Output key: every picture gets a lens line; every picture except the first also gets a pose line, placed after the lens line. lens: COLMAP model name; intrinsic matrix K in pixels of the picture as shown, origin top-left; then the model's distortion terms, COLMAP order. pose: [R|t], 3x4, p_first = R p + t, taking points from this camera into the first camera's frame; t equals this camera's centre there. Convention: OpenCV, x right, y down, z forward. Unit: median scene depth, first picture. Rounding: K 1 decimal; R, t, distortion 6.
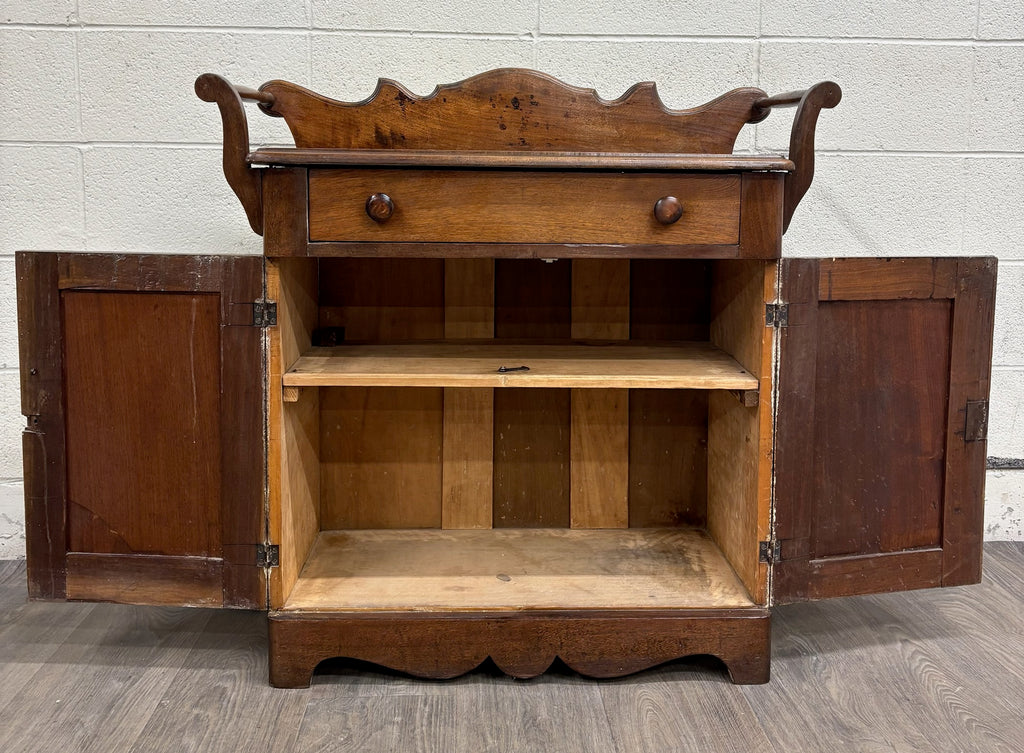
lens RADIAL K [[1046.3, 0, 527.1], [0, 1046.3, 295.5], [0, 0, 1]] dist [0.134287, -0.270493]
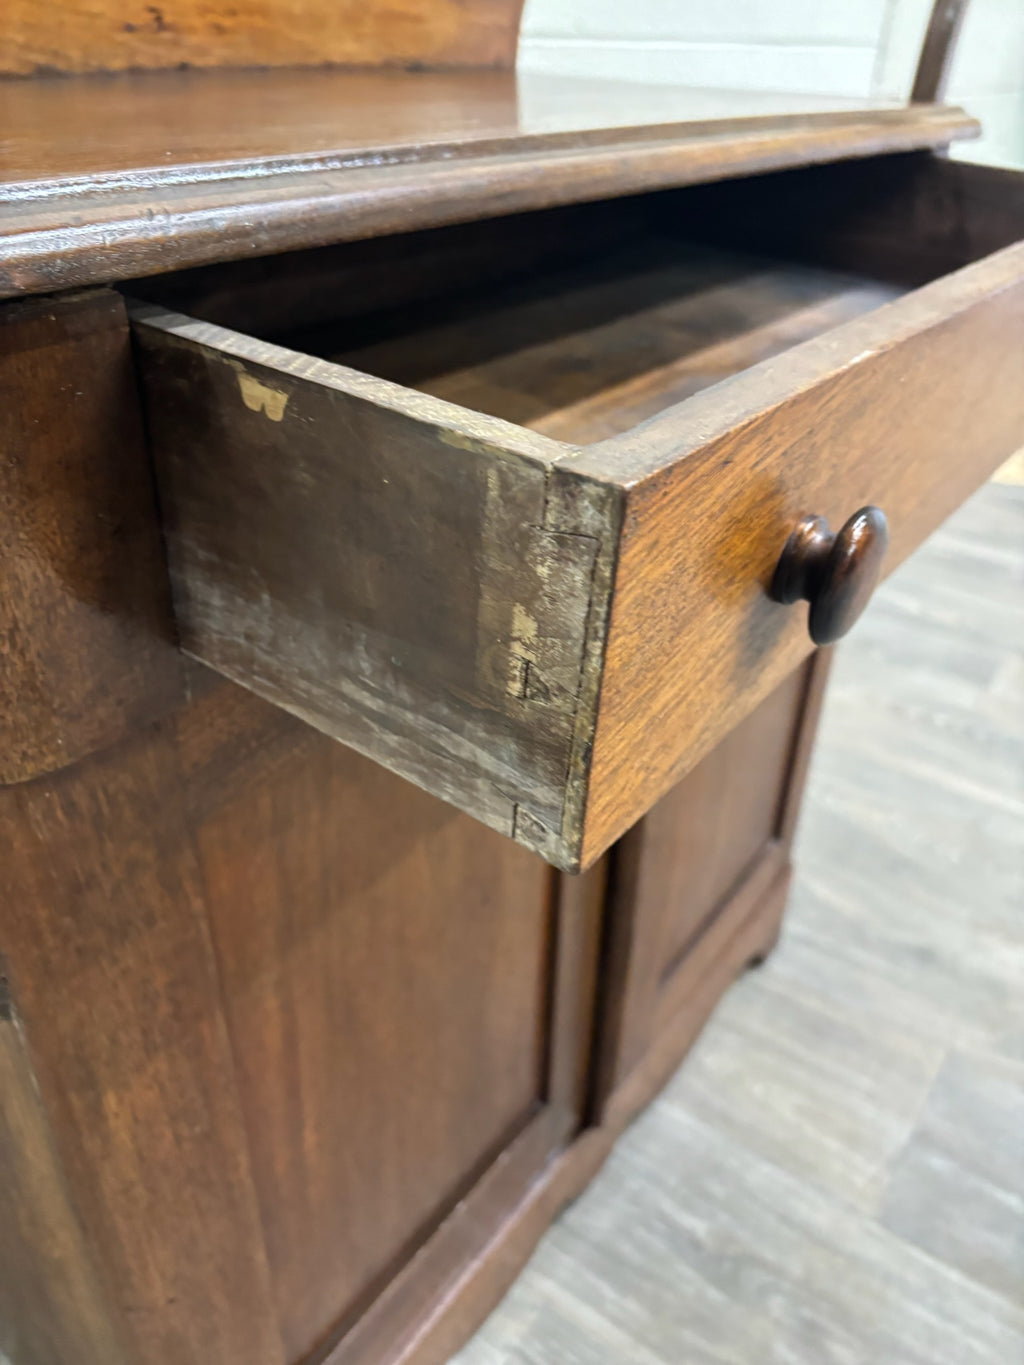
lens RADIAL K [[1074.3, 0, 512.0], [0, 1074.3, 682.5], [0, 0, 1]] dist [-0.004029, -0.003702]
pose [[0.639570, -0.401407, 0.655609, -0.282205], [0.062542, 0.877186, 0.476059, -0.131983], [-0.766185, -0.263470, 0.586127, 0.737346]]
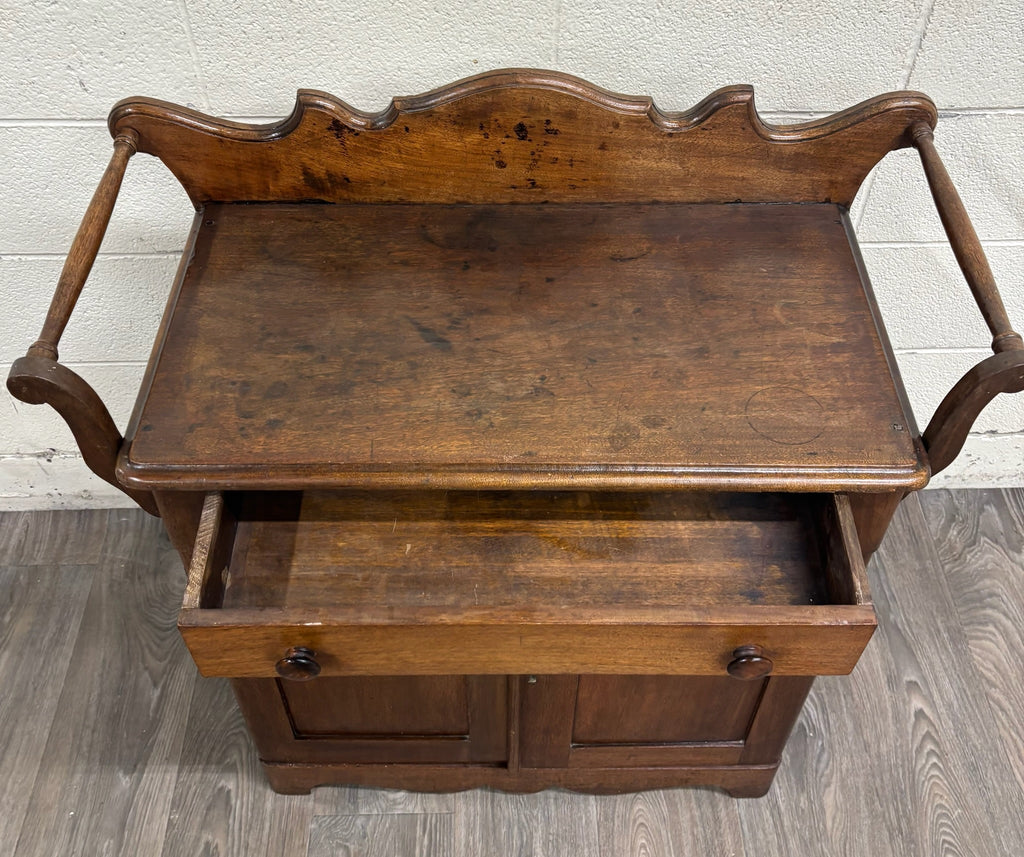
lens RADIAL K [[1084.2, 0, 503.5], [0, 1084.2, 457.2], [0, 0, 1]] dist [-0.001287, 0.025839]
pose [[0.999020, 0.027146, -0.034964, 0.007012], [0.004855, 0.717913, 0.696116, -0.557202], [0.043998, -0.695603, 0.717078, 0.462792]]
